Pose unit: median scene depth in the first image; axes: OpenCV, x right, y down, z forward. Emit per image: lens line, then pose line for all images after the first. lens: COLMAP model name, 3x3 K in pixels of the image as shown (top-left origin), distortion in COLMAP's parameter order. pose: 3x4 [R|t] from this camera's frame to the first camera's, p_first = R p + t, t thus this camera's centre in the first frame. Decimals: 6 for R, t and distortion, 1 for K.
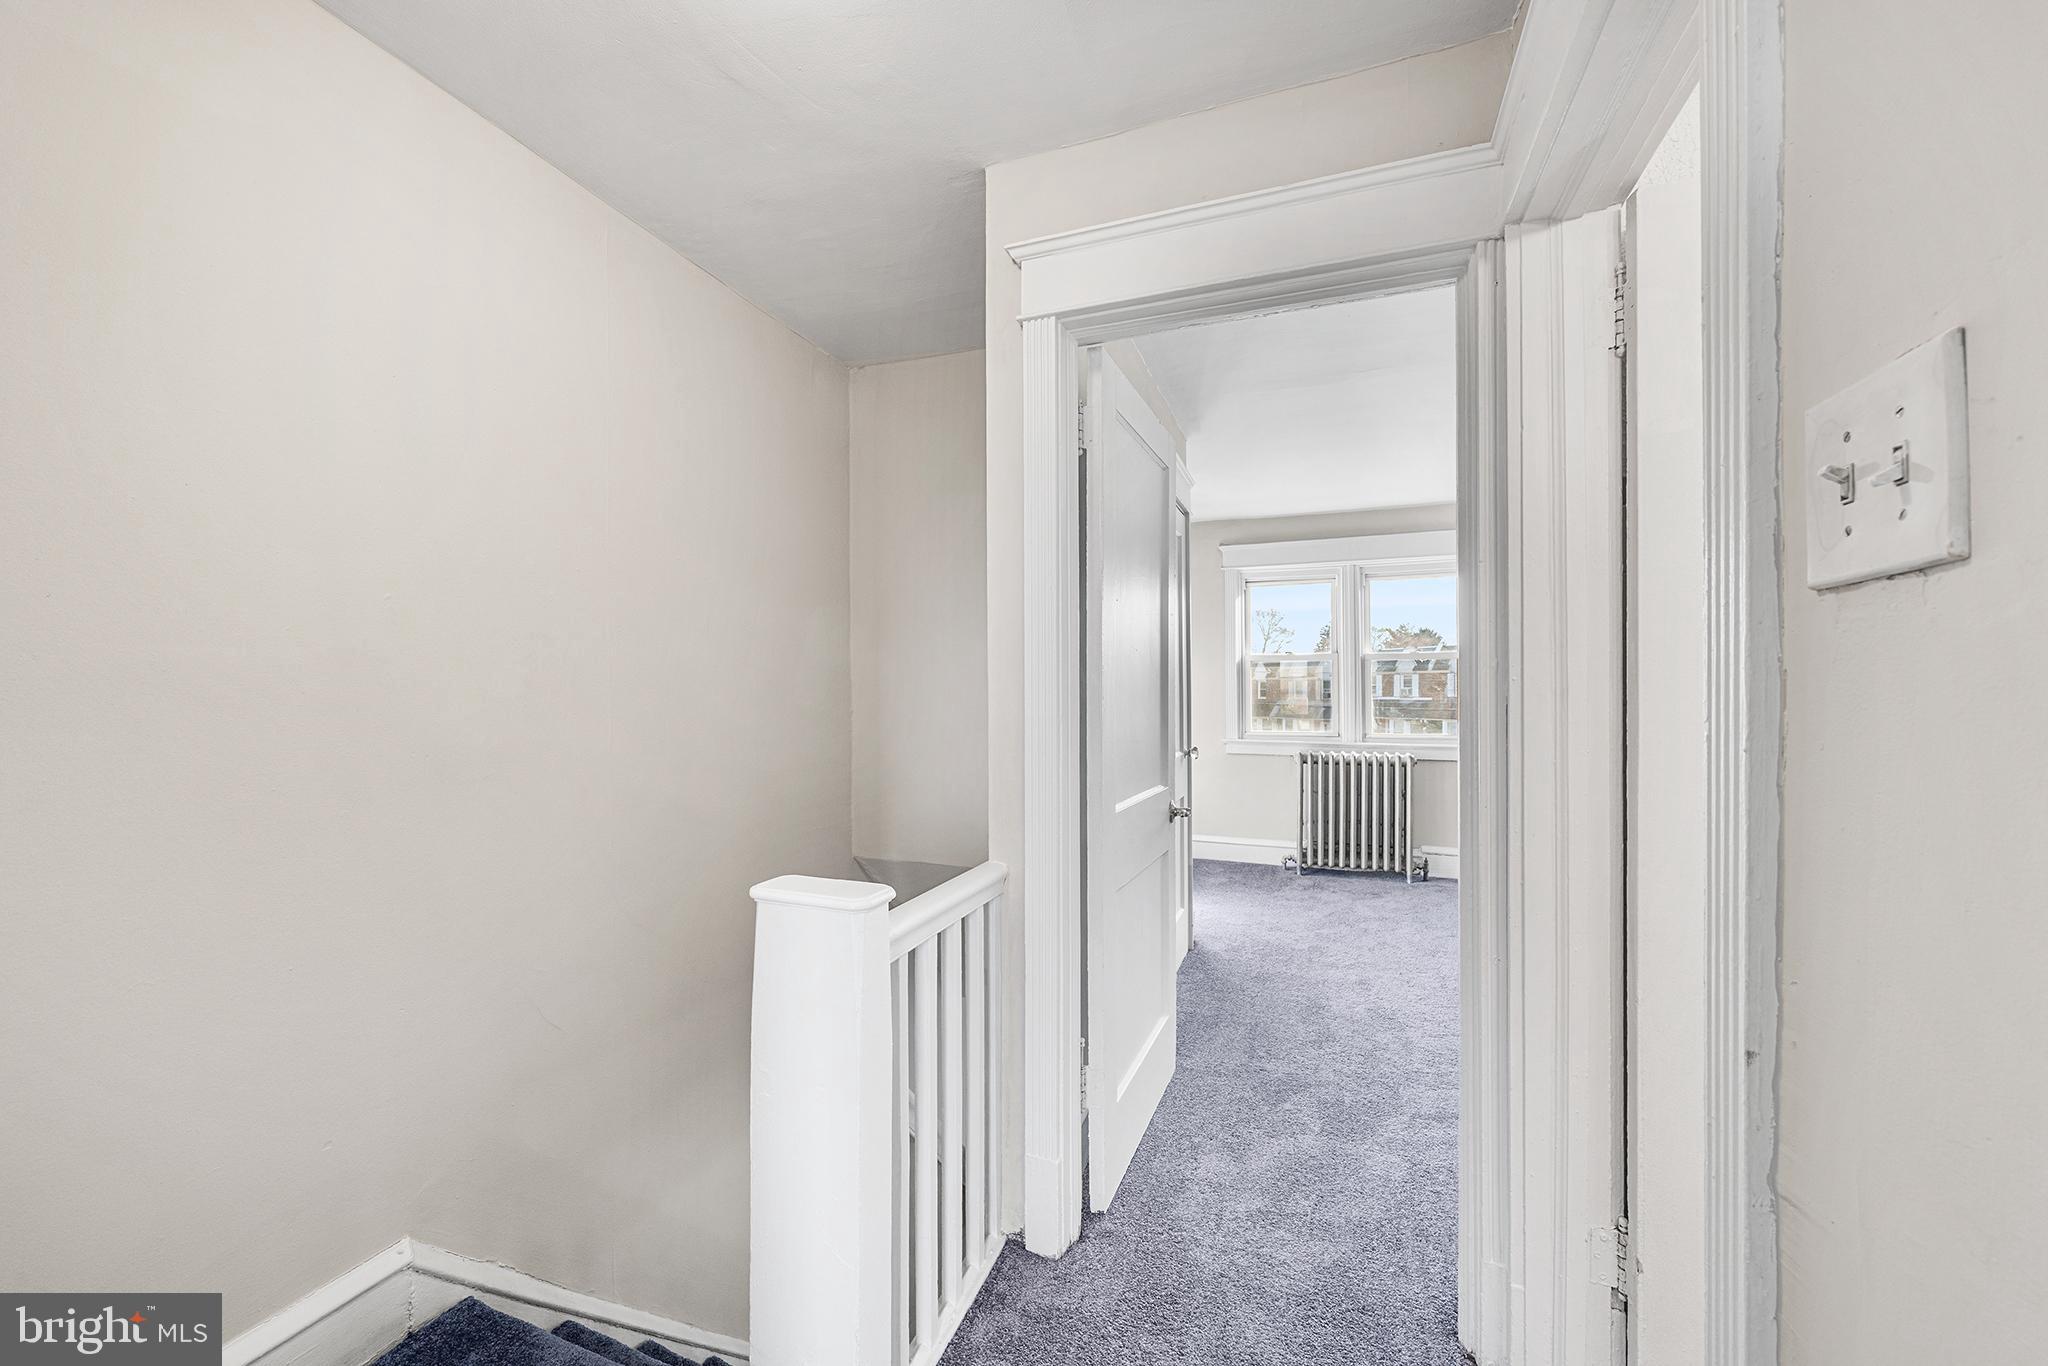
lens RADIAL K [[817.2, 0, 1014.1], [0, 817.2, 689.8], [0, 0, 1]] dist [-0.000305, -0.000020]
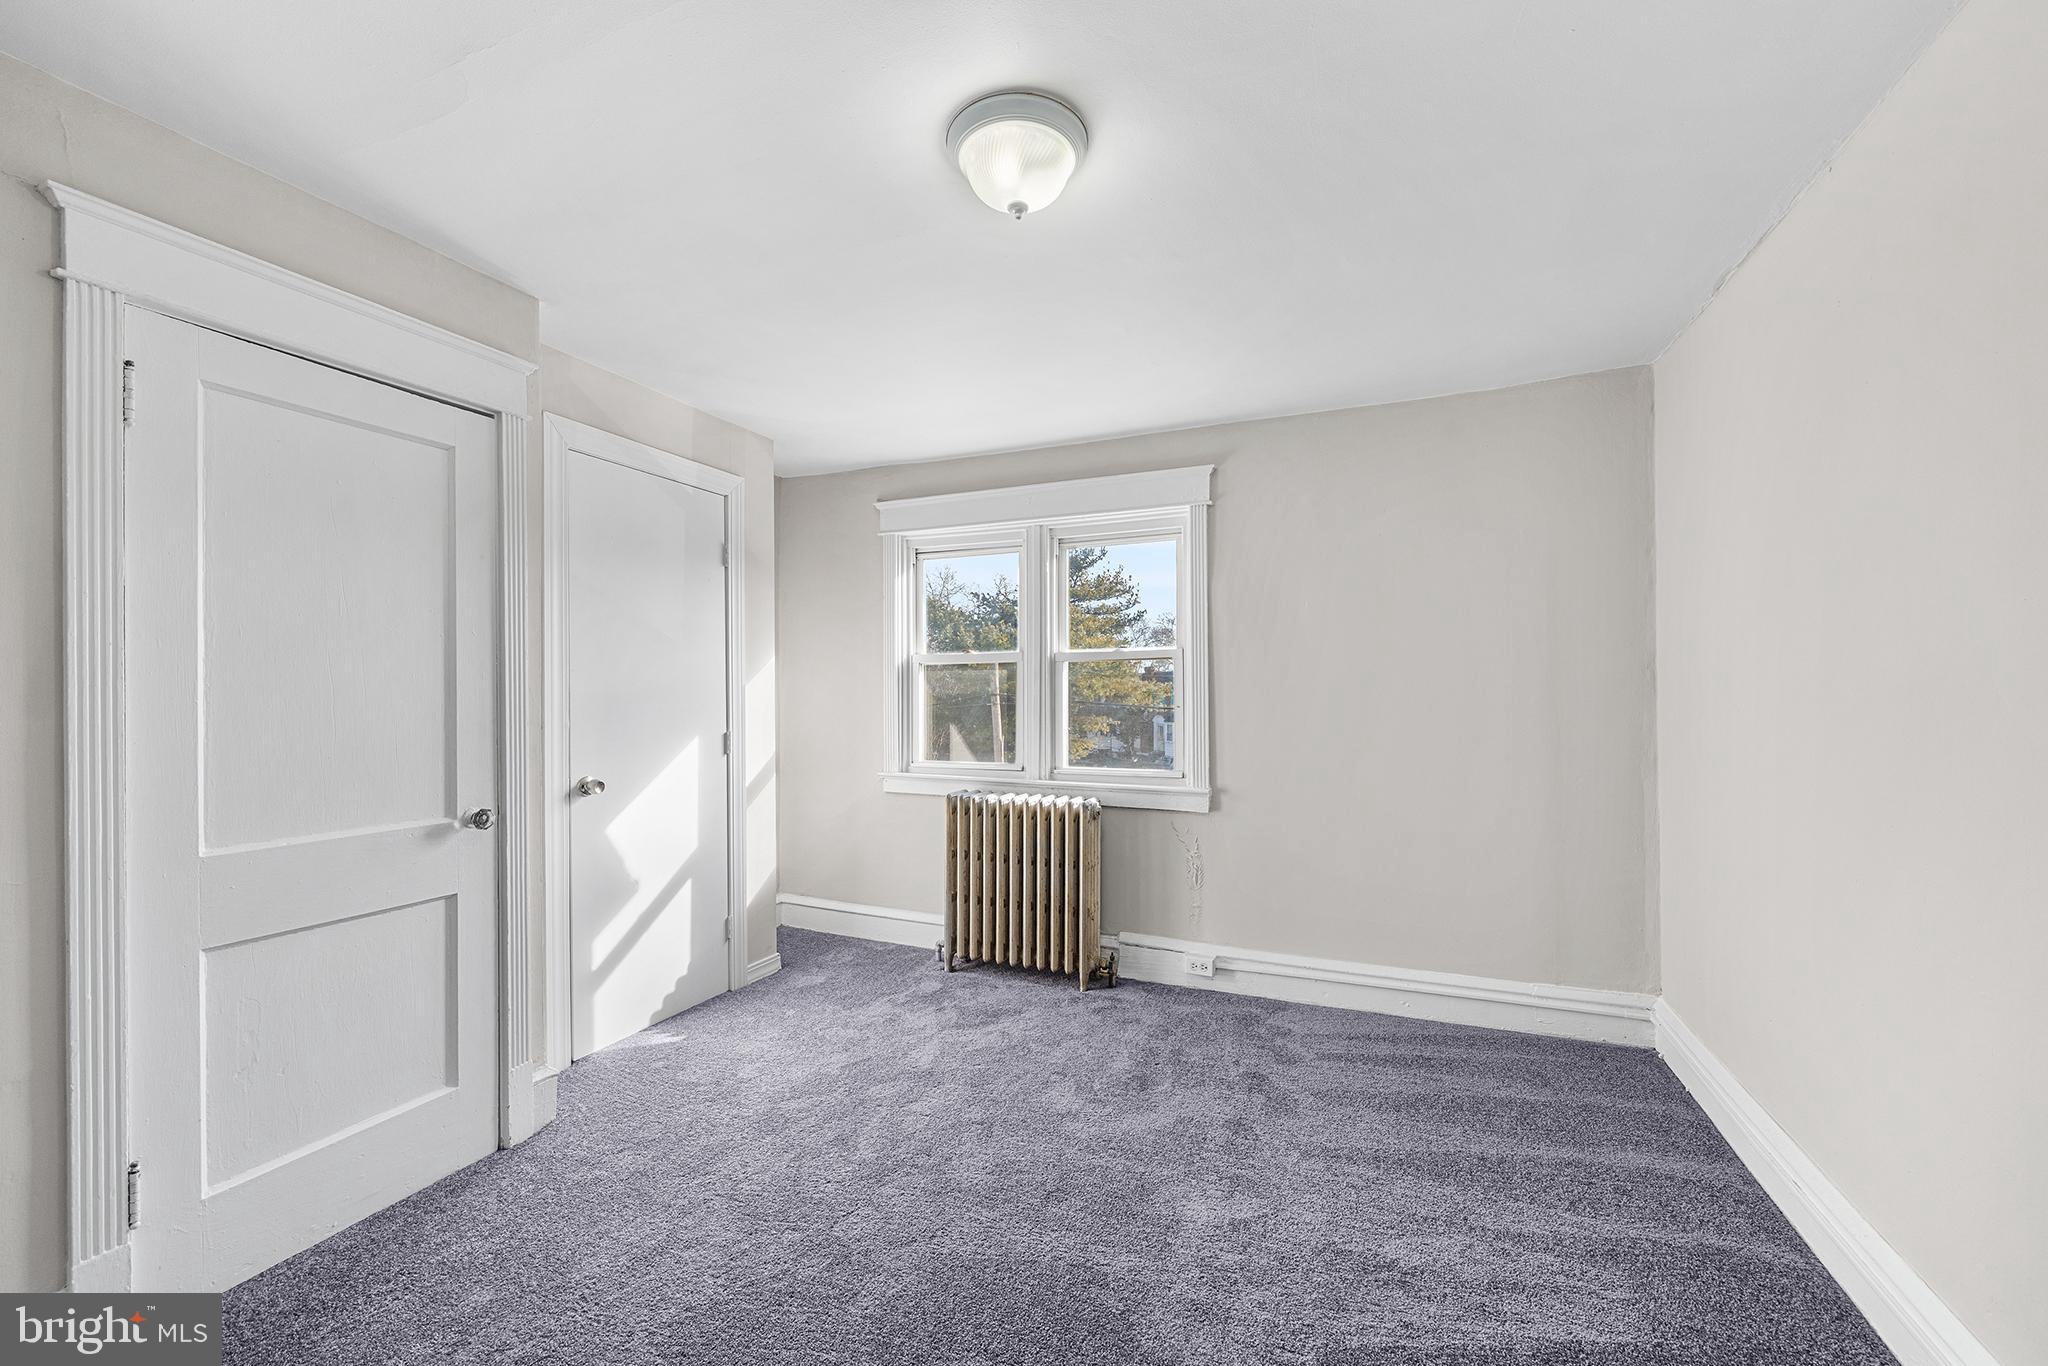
lens RADIAL K [[818.9, 0, 1026.6], [0, 818.9, 703.1], [0, 0, 1]] dist [-0.000272, 0.000120]
pose [[0.998850, 0.003951, -0.047780, 0.454138], [-0.003337, 0.999911, 0.012927, -0.010218], [0.047827, -0.012753, 0.998774, 0.310614]]
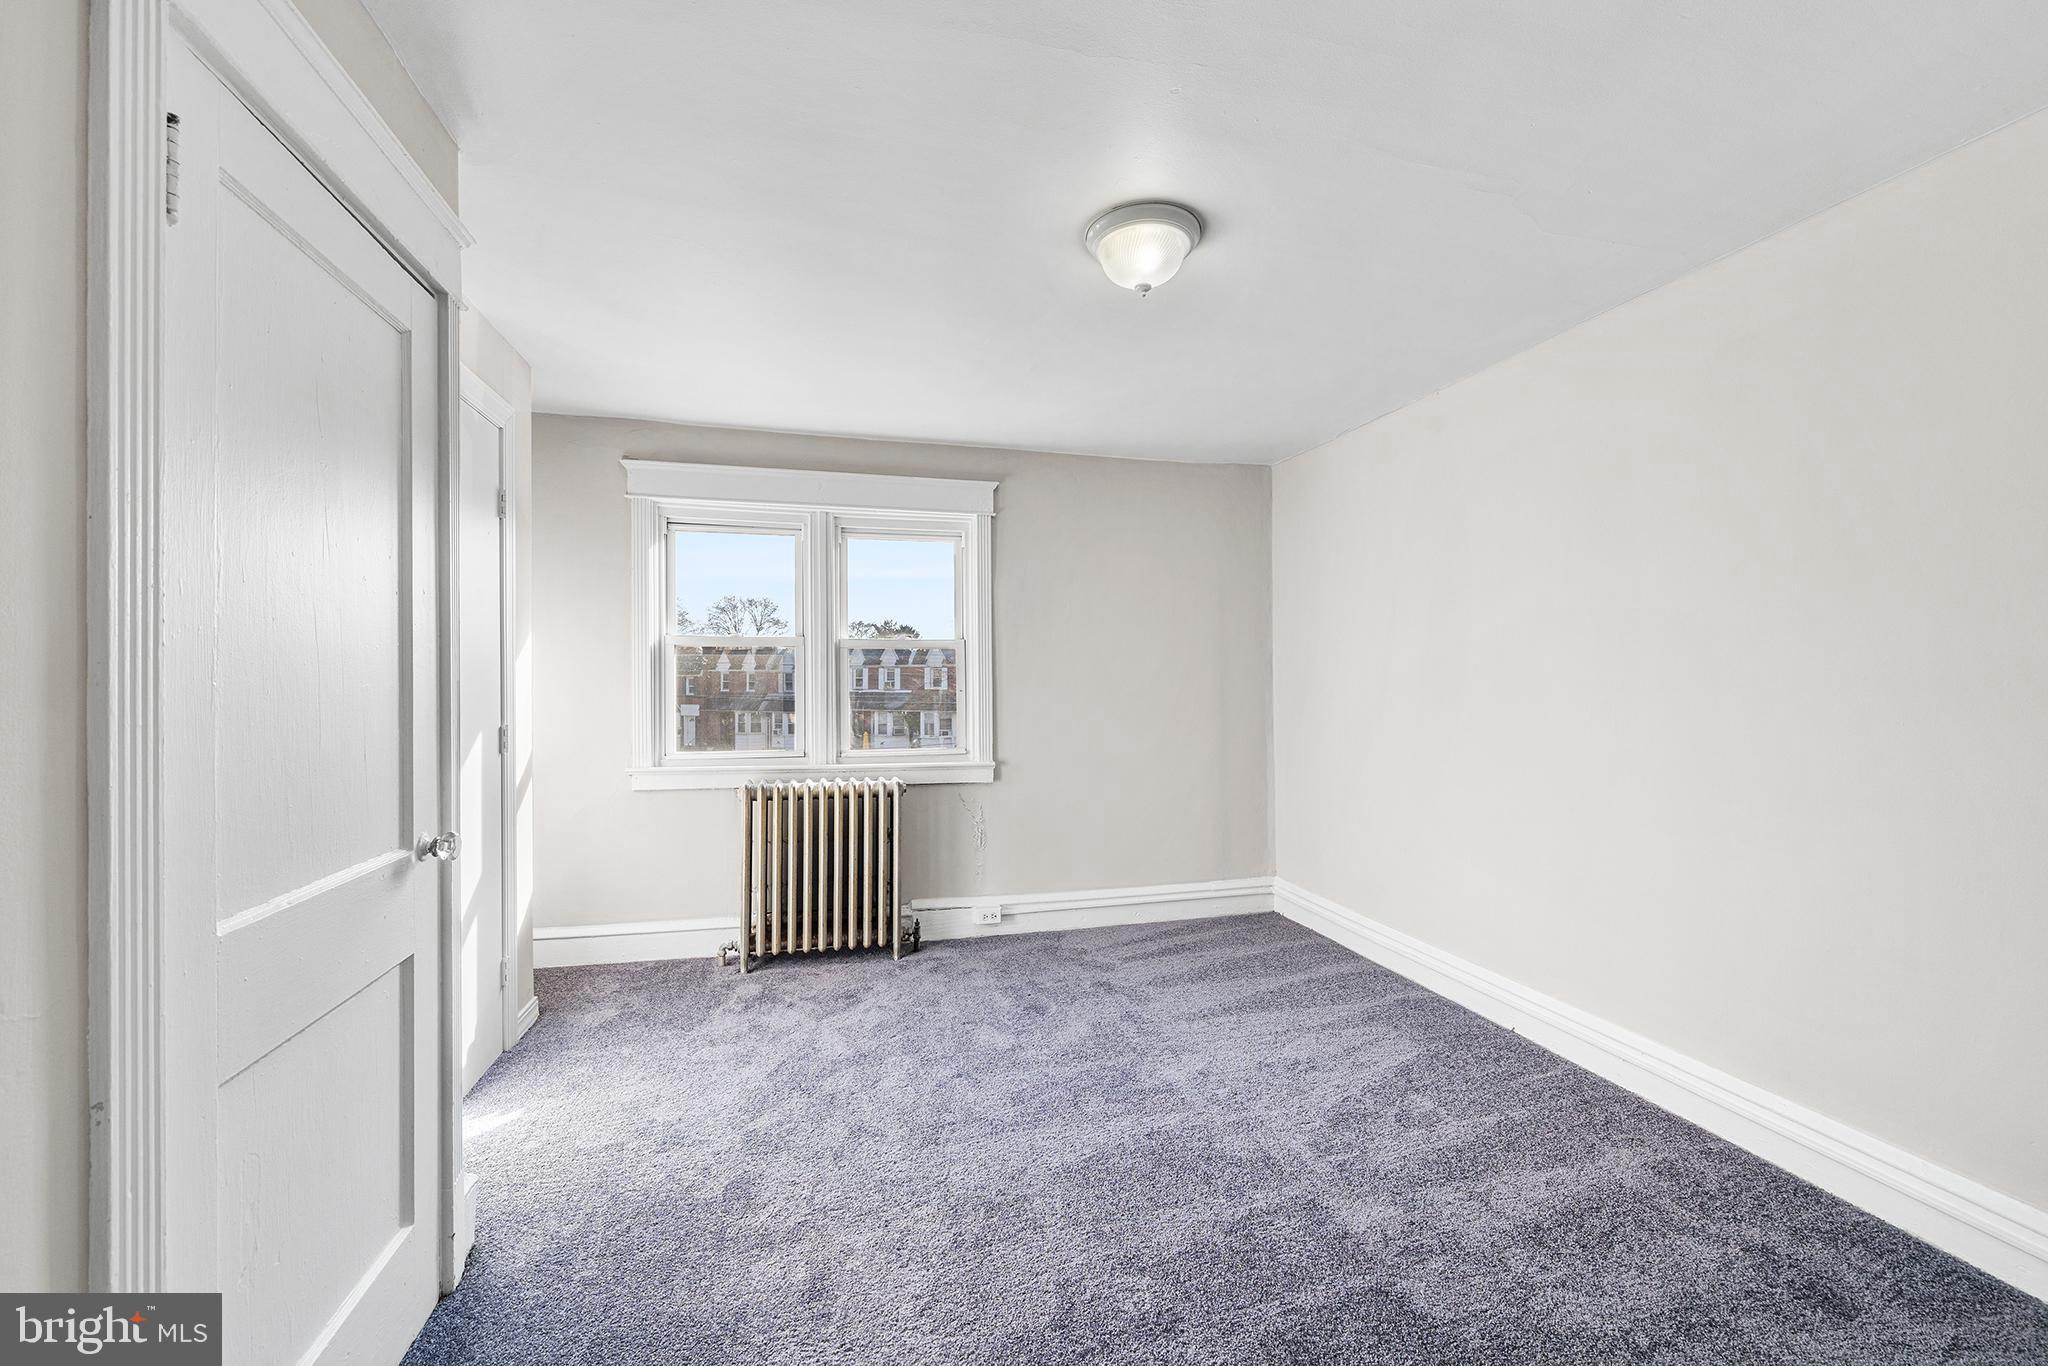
lens RADIAL K [[808.4, 0, 1020.6], [0, 808.4, 687.3], [0, 0, 1]] dist [0.000284, -0.000018]
pose [[0.820288, 0.000174, 0.571951, 0.160685], [-0.004594, 0.999970, 0.006284, -0.007162], [-0.571932, -0.007782, 0.820264, 0.343685]]
